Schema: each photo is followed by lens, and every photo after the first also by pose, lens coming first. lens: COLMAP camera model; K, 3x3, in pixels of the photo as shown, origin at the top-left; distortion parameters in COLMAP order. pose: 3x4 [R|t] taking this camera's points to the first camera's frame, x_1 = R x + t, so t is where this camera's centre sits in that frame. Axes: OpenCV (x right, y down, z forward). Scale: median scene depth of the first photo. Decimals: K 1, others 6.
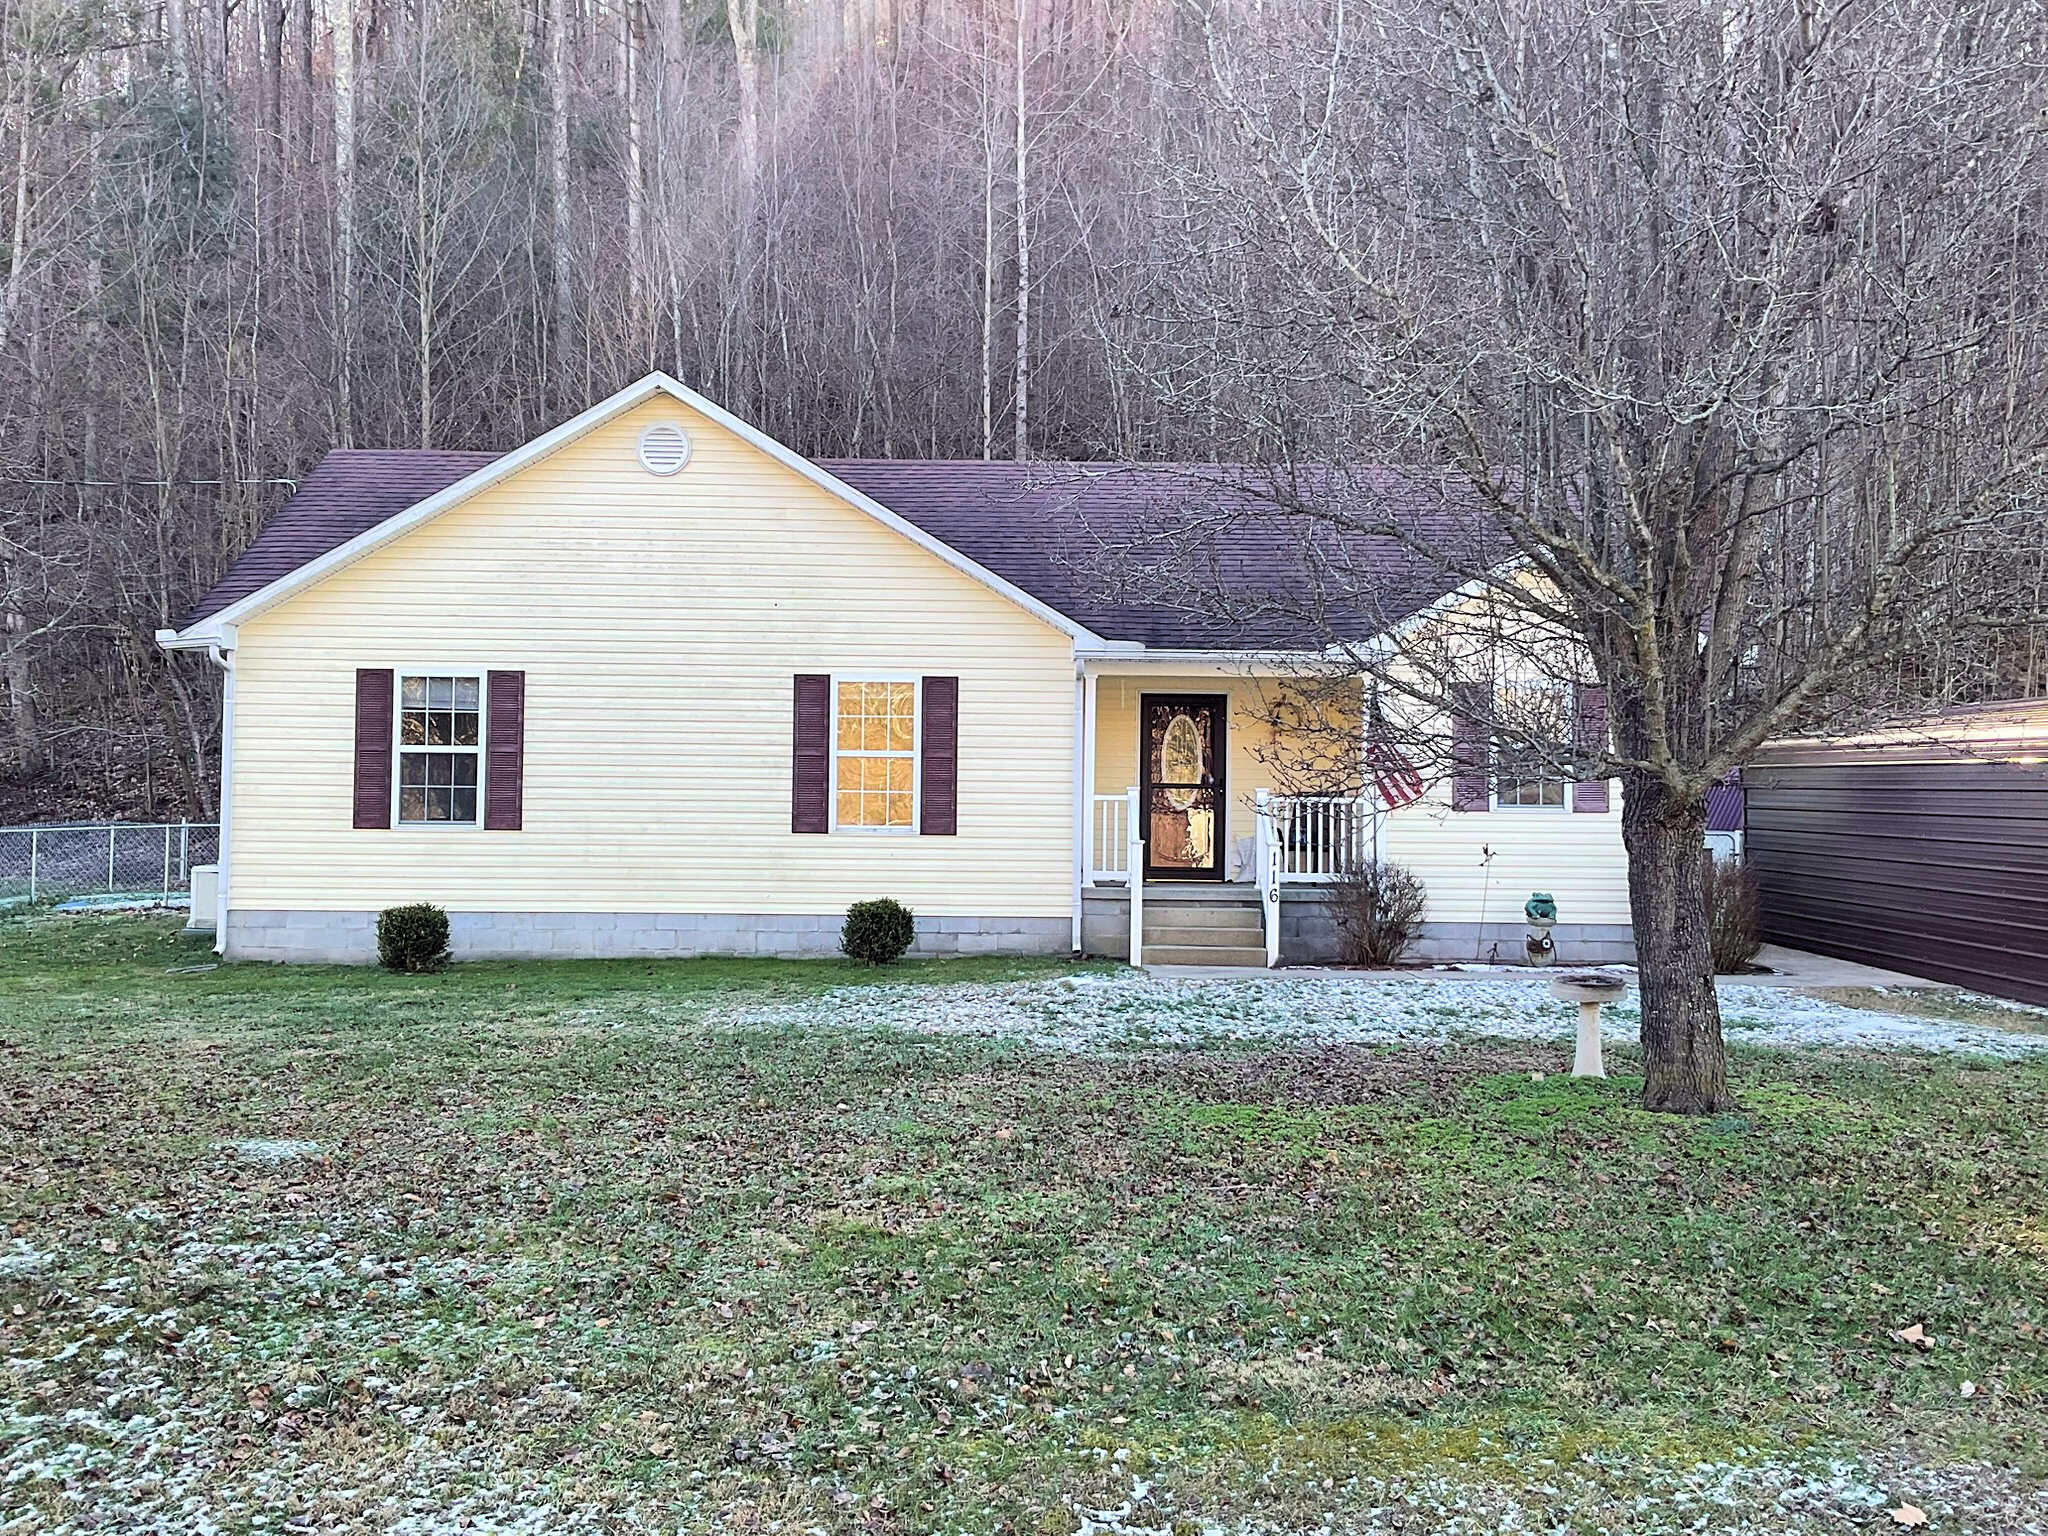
lens RADIAL K [[2042.4, 0, 1021.7], [0, 2042.4, 789.1], [0, 0, 1]] dist [0.005542, 0.000000]
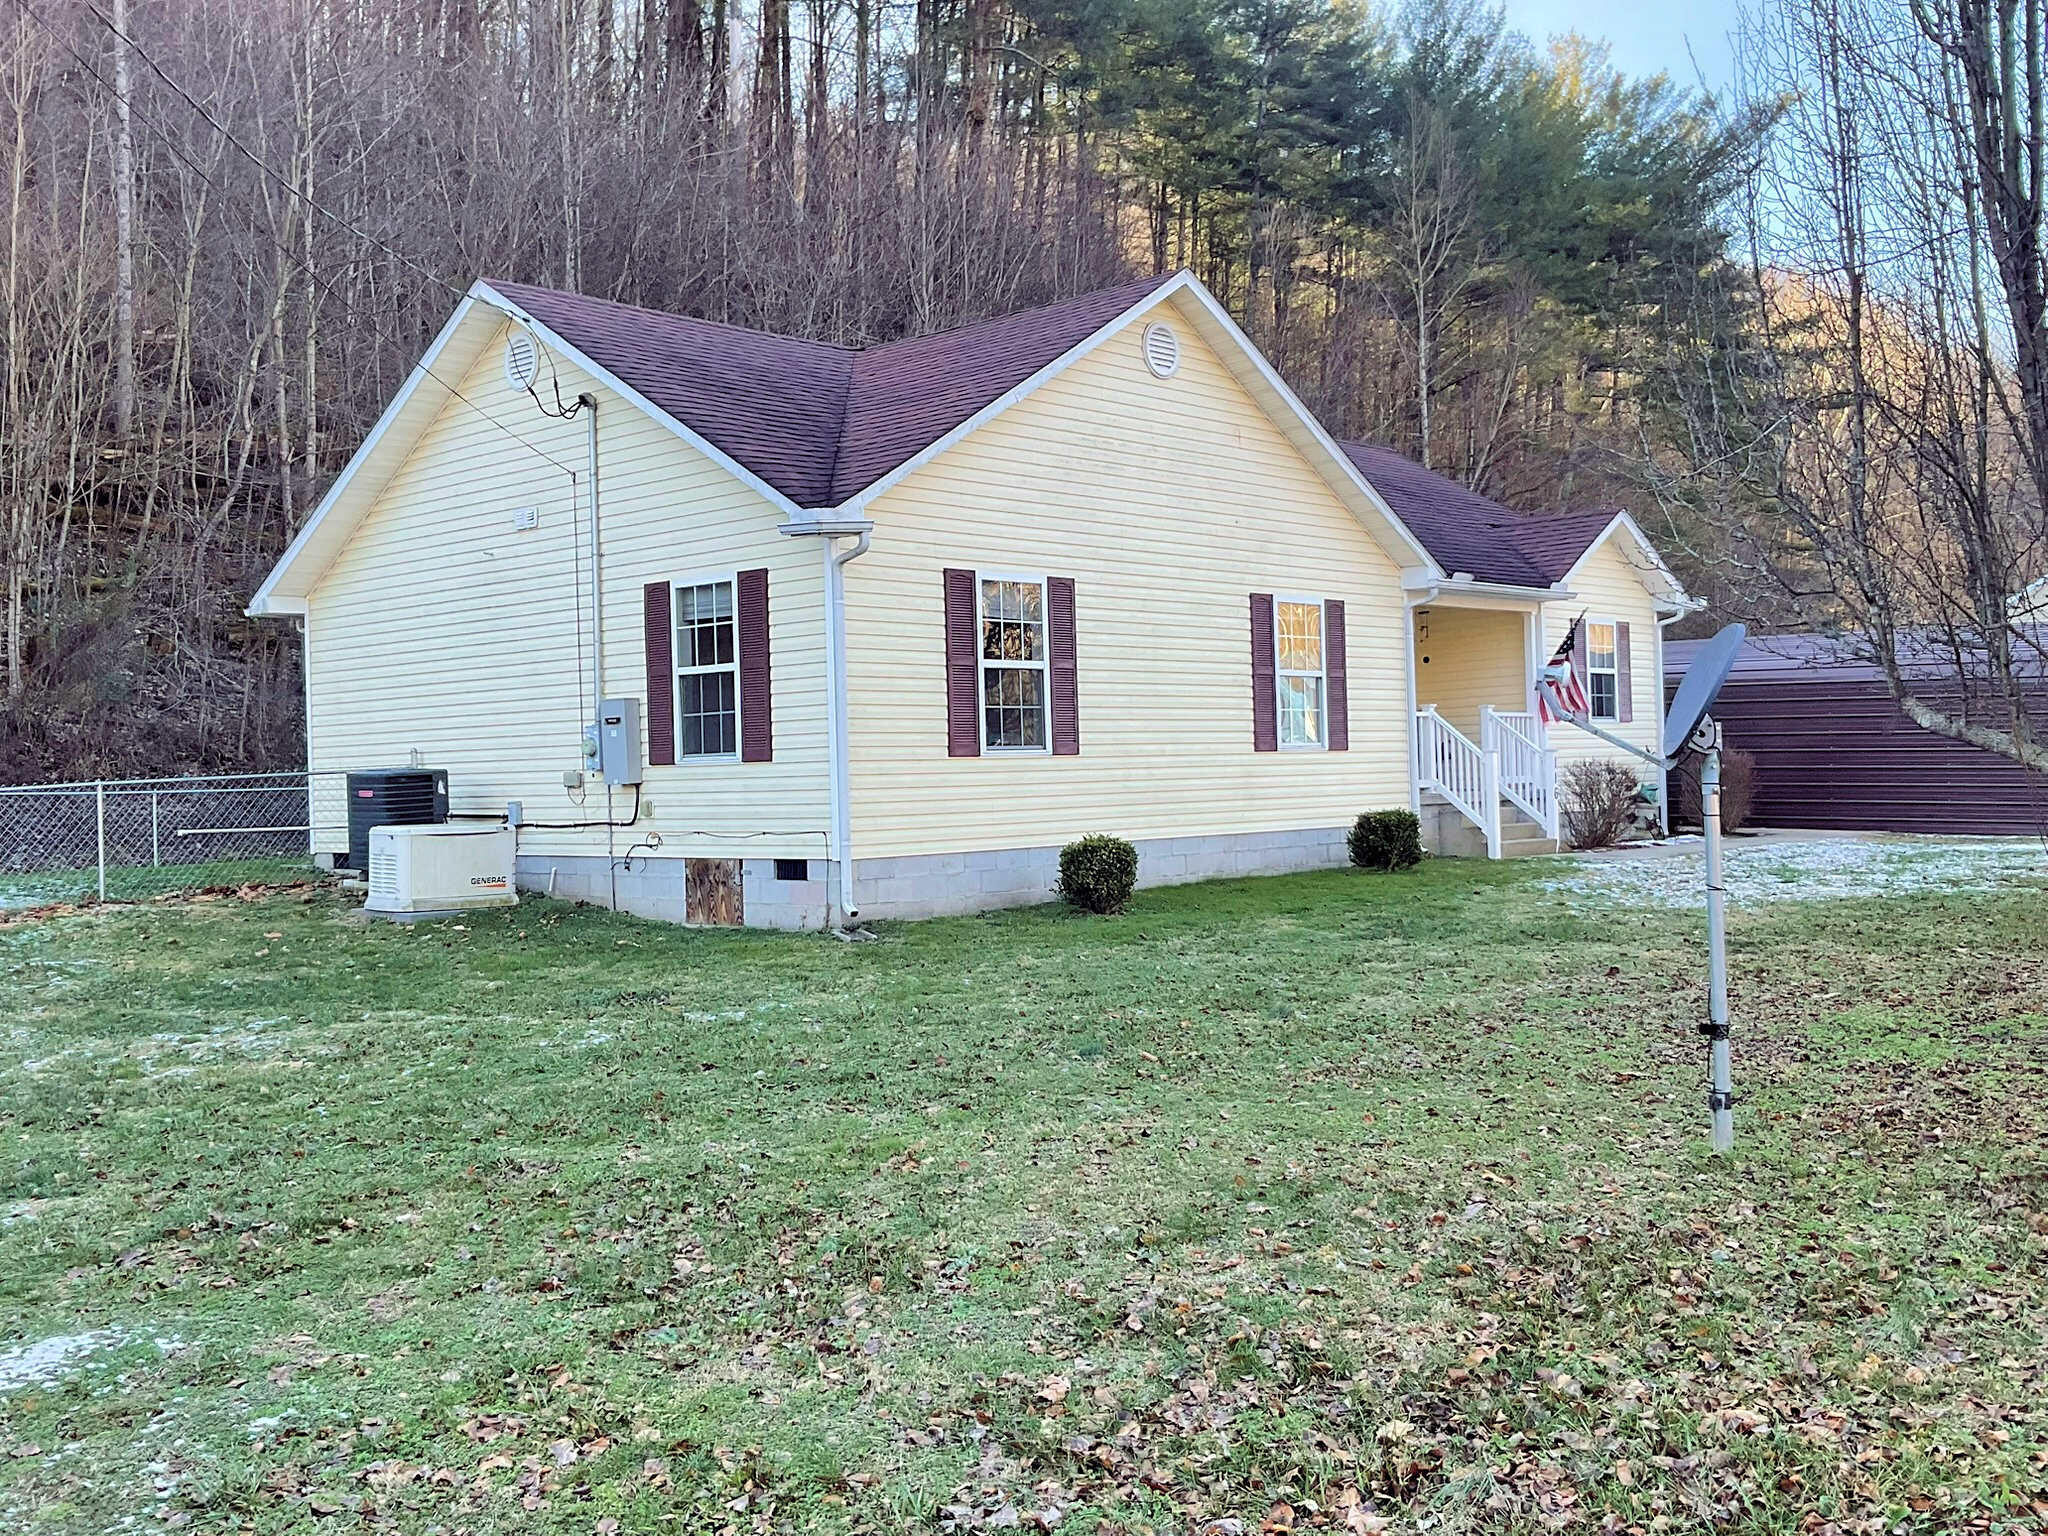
lens RADIAL K [[2042.4, 0, 1025.1], [0, 2042.4, 765.3], [0, 0, 1]] dist [0.005542, 0.000000]
pose [[0.699059, -0.025931, 0.714594, -0.909866], [0.018345, 0.999664, 0.018330, 0.007877], [-0.714828, 0.000296, 0.699300, 0.380749]]
